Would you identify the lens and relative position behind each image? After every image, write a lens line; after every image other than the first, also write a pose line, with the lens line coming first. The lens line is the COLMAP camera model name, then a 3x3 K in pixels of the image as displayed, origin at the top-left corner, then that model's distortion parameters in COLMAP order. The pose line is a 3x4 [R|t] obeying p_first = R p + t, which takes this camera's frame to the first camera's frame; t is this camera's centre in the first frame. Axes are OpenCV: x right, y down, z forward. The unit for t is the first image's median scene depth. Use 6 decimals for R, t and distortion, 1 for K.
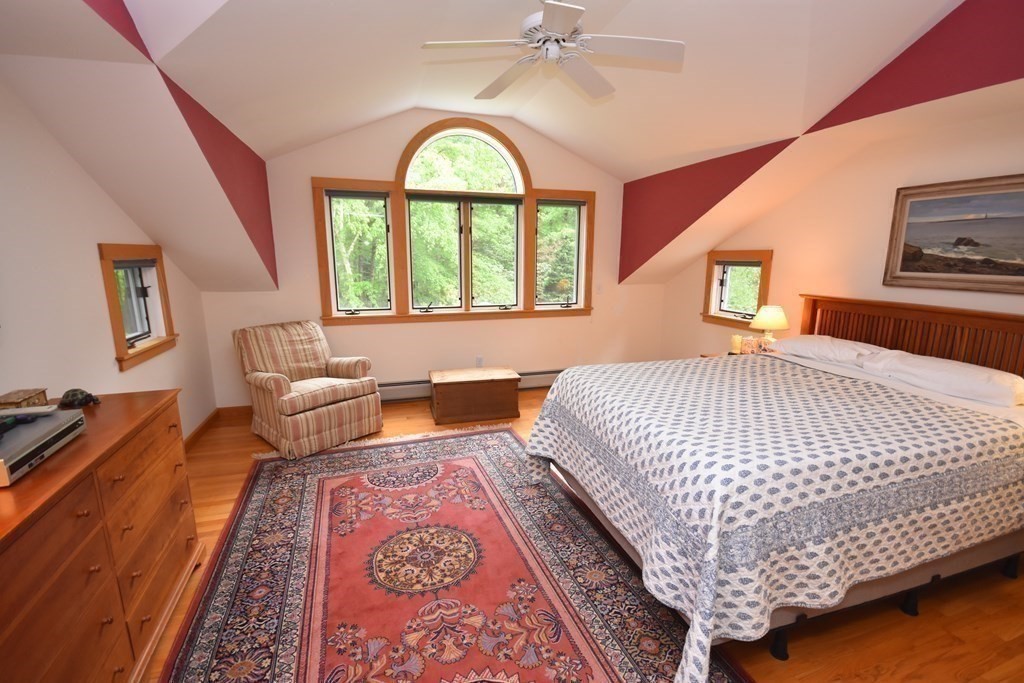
lens RADIAL K [[448.8, 0, 511.8], [0, 448.8, 348.1], [0, 0, 1]] dist [0.001373, 0.000024]
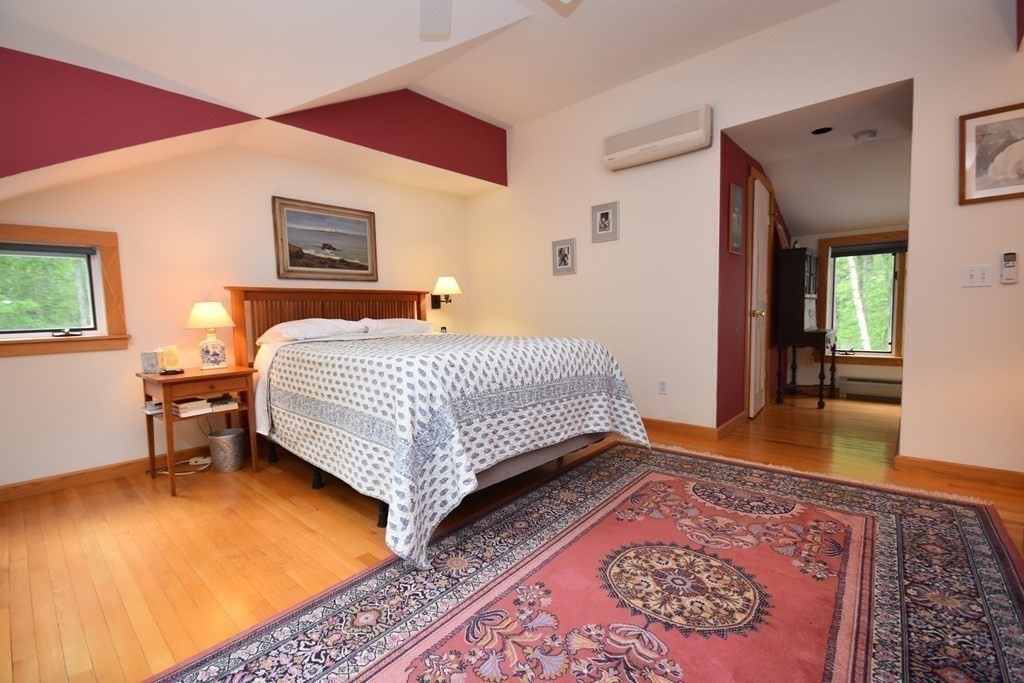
lens RADIAL K [[448.8, 0, 511.8], [0, 448.8, 348.1], [0, 0, 1]] dist [0.001373, 0.000024]
pose [[-0.508196, -0.063455, 0.858901, -0.578960], [0.195383, 0.962786, 0.186734, -0.076750], [-0.838786, 0.262712, -0.476886, 1.306283]]
